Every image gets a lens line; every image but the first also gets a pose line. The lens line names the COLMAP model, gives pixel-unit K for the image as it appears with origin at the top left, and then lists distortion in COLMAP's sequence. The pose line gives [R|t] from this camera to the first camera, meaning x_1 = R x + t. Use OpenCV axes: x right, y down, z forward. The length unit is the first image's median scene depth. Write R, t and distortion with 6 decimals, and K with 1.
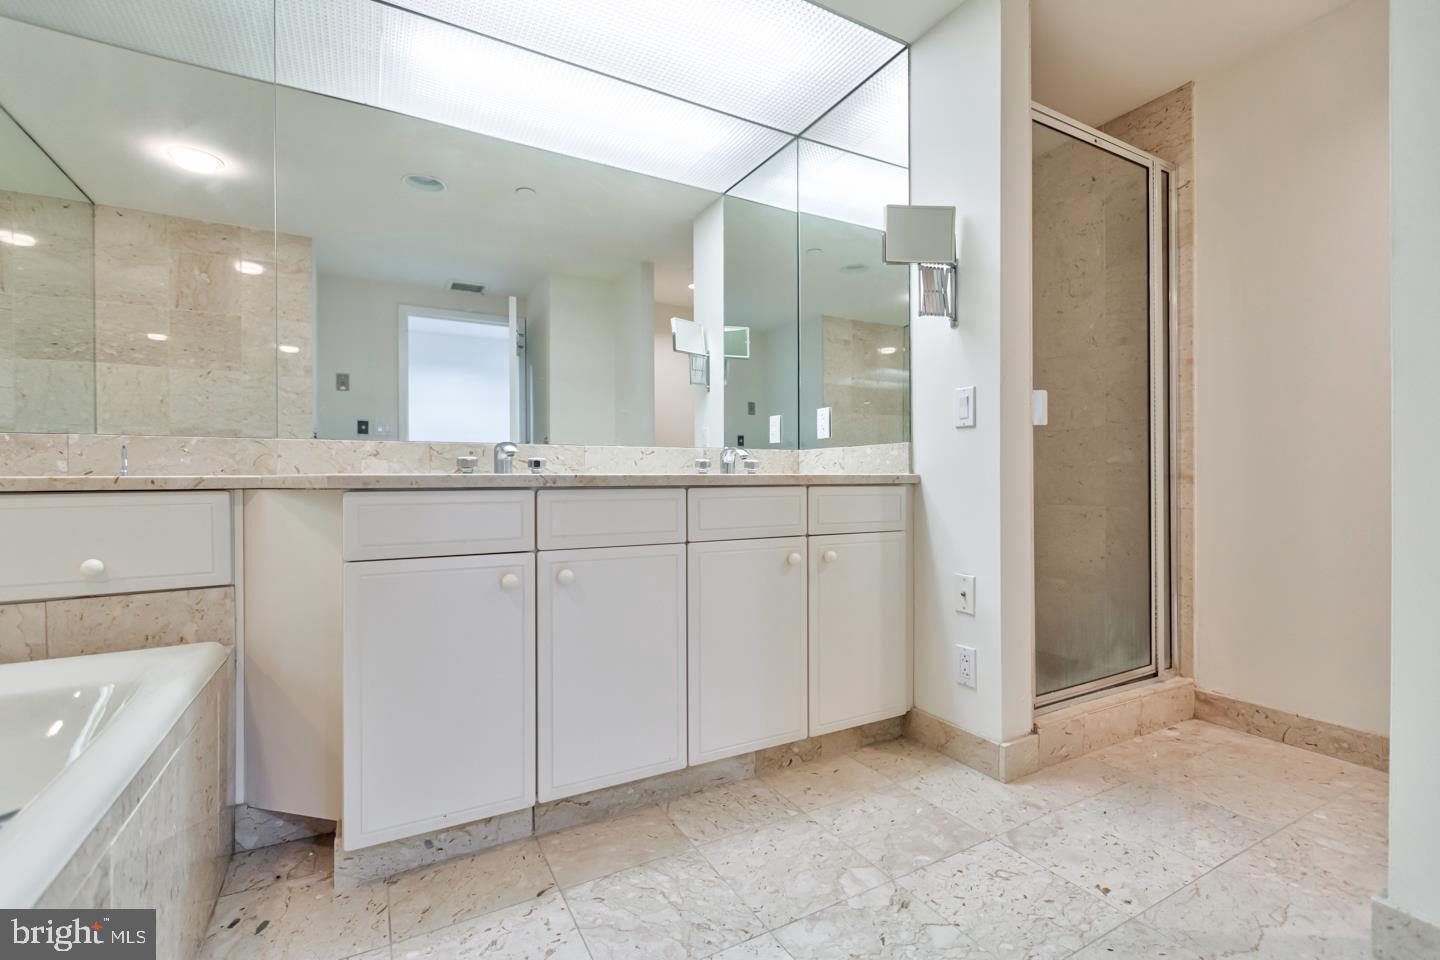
lens RADIAL K [[641.3, 0, 724.5], [0, 641.3, 482.9], [0, 0, 1]] dist [0.002264, -0.002209]
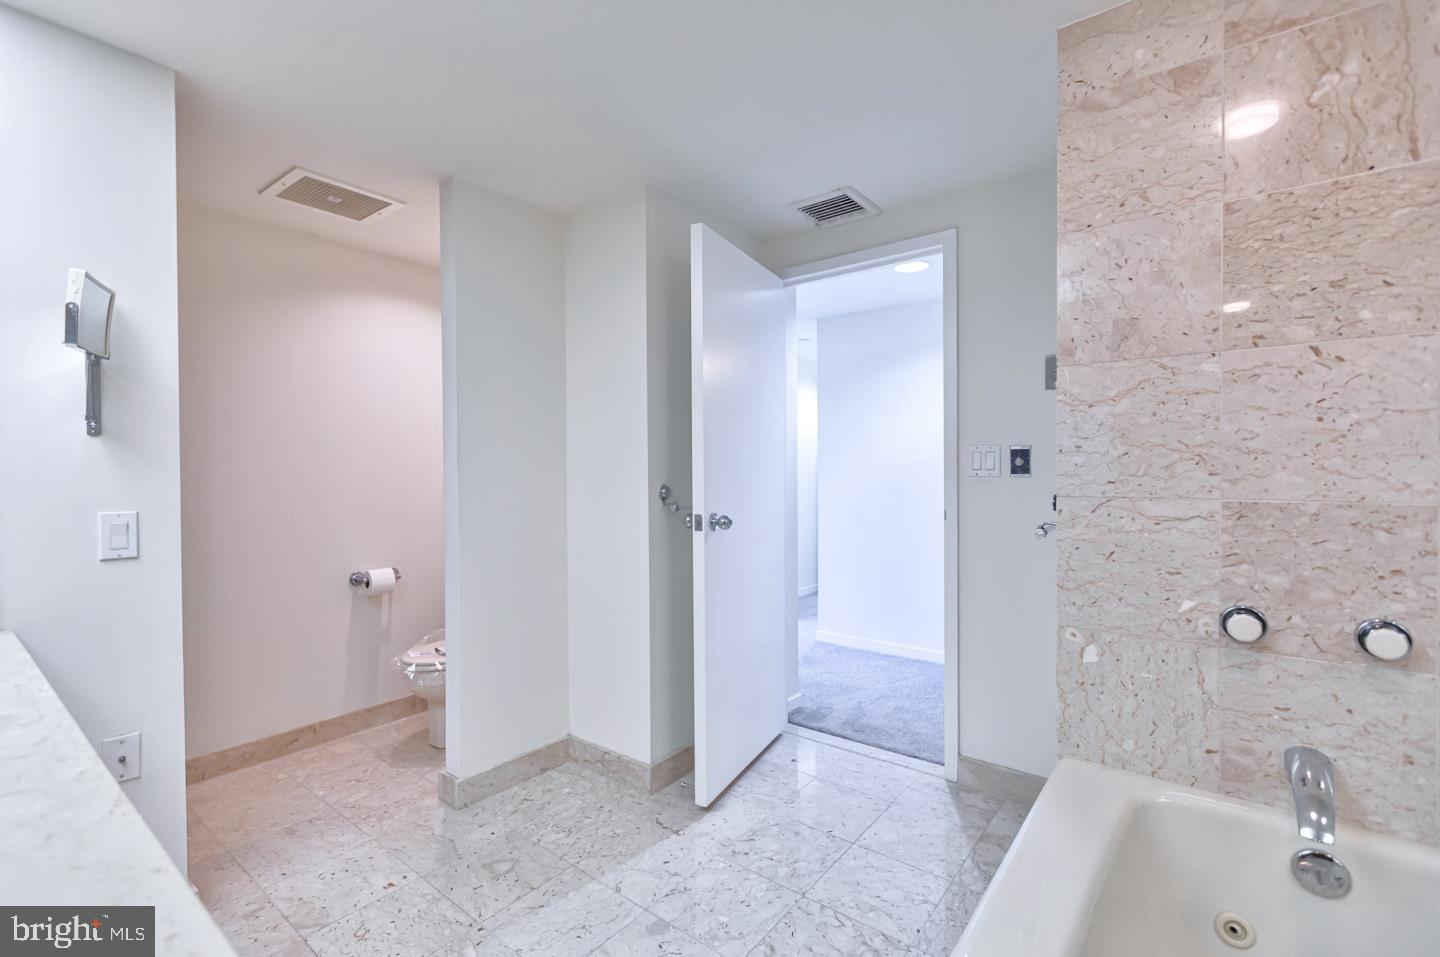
lens RADIAL K [[641.3, 0, 716.5], [0, 641.3, 473.2], [0, 0, 1]] dist [0.002264, -0.002209]
pose [[-0.387517, -0.000402, 0.921862, -0.799812], [0.012604, 0.999904, 0.005734, -0.223093], [-0.921776, 0.013841, -0.387475, 0.696077]]
